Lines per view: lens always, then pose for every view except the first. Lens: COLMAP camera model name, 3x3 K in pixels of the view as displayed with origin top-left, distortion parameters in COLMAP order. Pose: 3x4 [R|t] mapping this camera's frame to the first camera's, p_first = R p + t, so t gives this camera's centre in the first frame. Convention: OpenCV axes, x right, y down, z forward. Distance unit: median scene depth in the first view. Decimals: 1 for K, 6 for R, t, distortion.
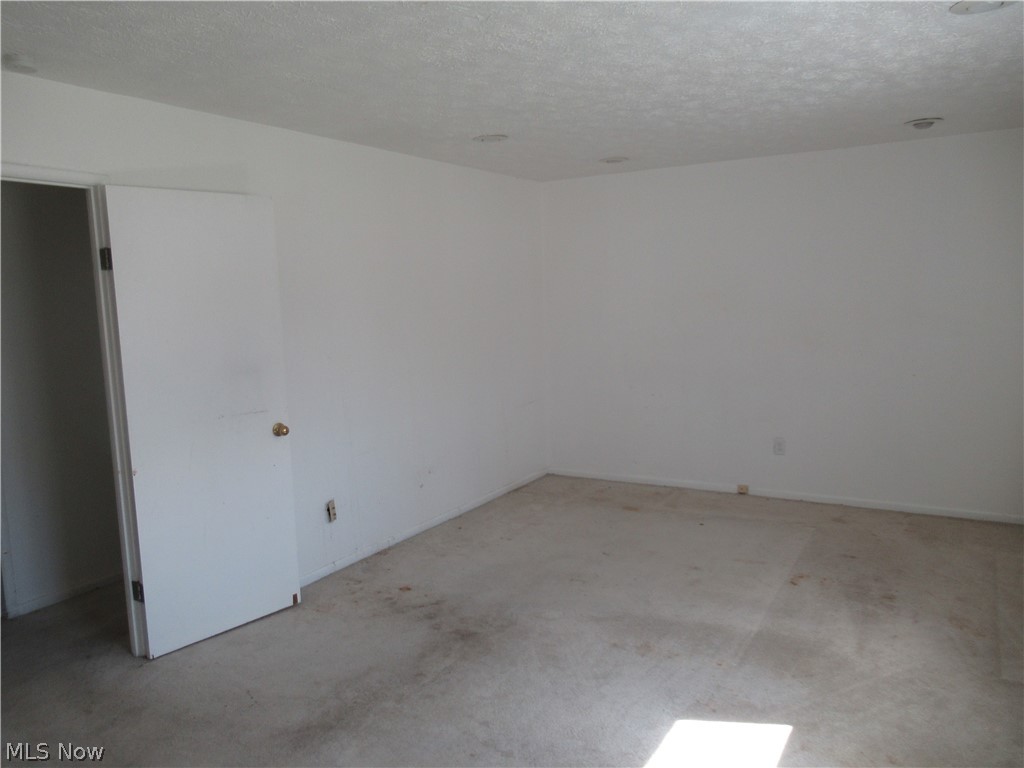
lens RADIAL K [[765.4, 0, 512.9], [0, 765.4, 385.7], [0, 0, 1]] dist [-0.012444, 0.007054]
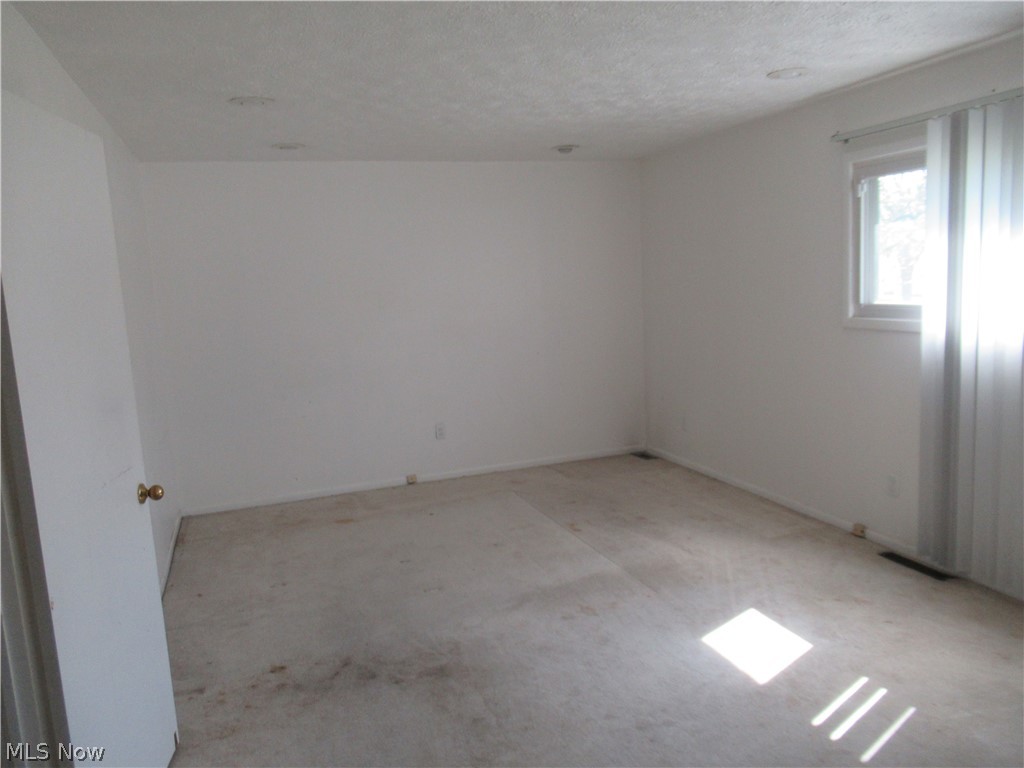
lens RADIAL K [[765.4, 0, 512.9], [0, 765.4, 385.7], [0, 0, 1]] dist [-0.012444, 0.007054]
pose [[0.632665, -0.111550, 0.766350, -0.521803], [0.128885, 0.990937, 0.037838, -0.015830], [-0.763626, 0.074832, 0.641308, 0.286116]]
